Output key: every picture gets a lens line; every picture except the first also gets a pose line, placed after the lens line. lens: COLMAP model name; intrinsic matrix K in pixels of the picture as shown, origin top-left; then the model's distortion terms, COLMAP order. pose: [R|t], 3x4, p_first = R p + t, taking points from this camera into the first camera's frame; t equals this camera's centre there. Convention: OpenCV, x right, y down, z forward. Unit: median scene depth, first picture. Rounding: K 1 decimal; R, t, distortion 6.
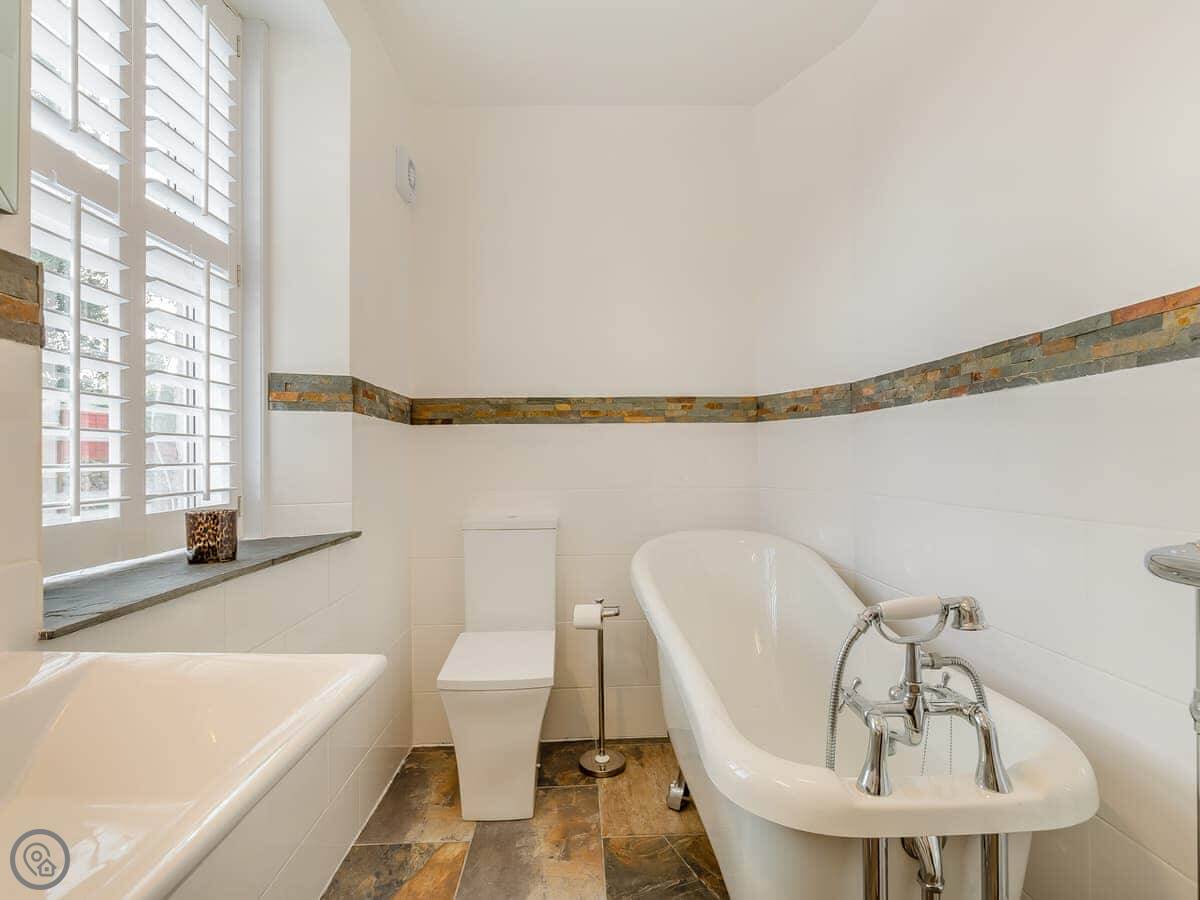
lens RADIAL K [[606.2, 0, 597.4], [0, 606.2, 455.9], [0, 0, 1]] dist [-0.000277, 0.000048]
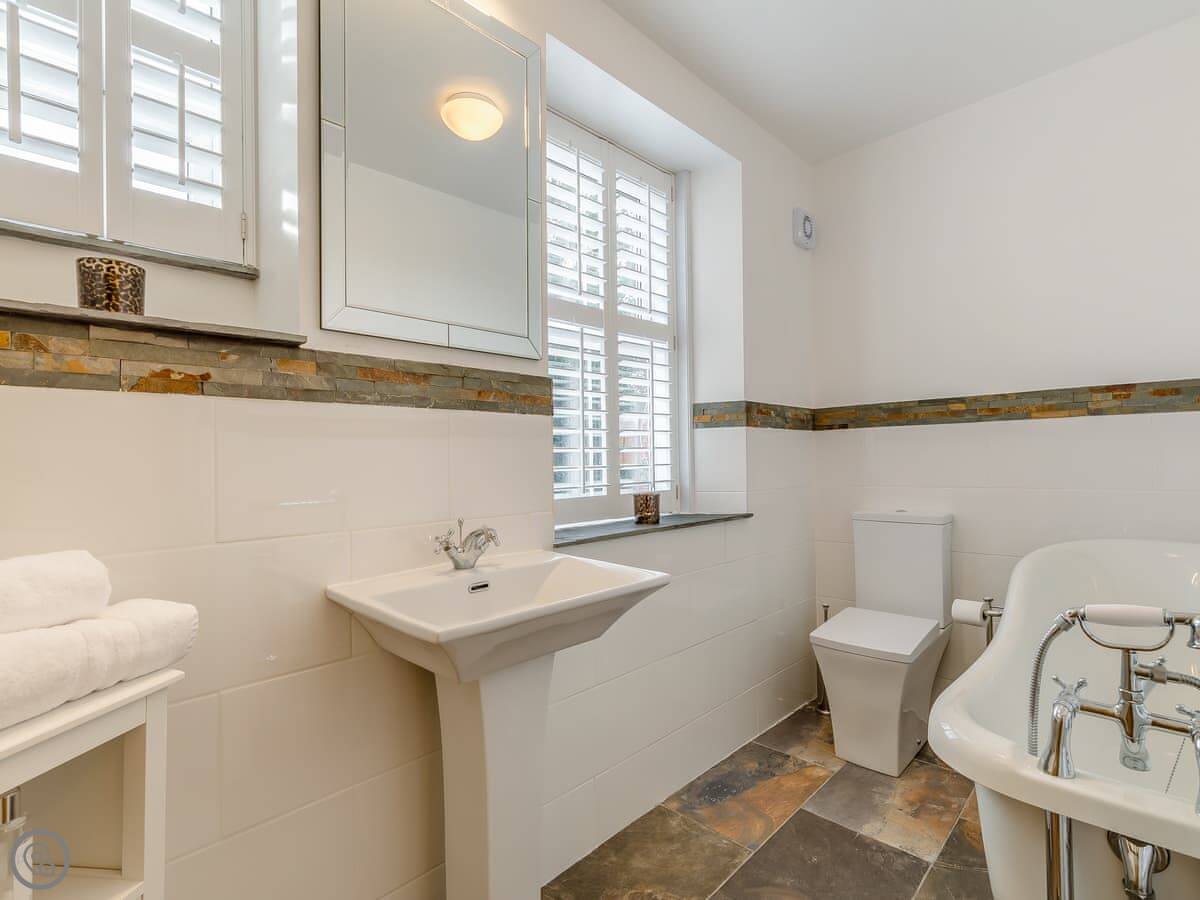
lens RADIAL K [[565.8, 0, 600.0], [0, 565.8, 450.0], [0, 0, 1]] dist [0.001291, 0.000276]
pose [[0.694414, -0.017912, -0.719353, 0.293658], [0.017527, 0.999815, -0.007976, -0.014797], [0.719362, -0.007070, 0.694599, -0.134528]]
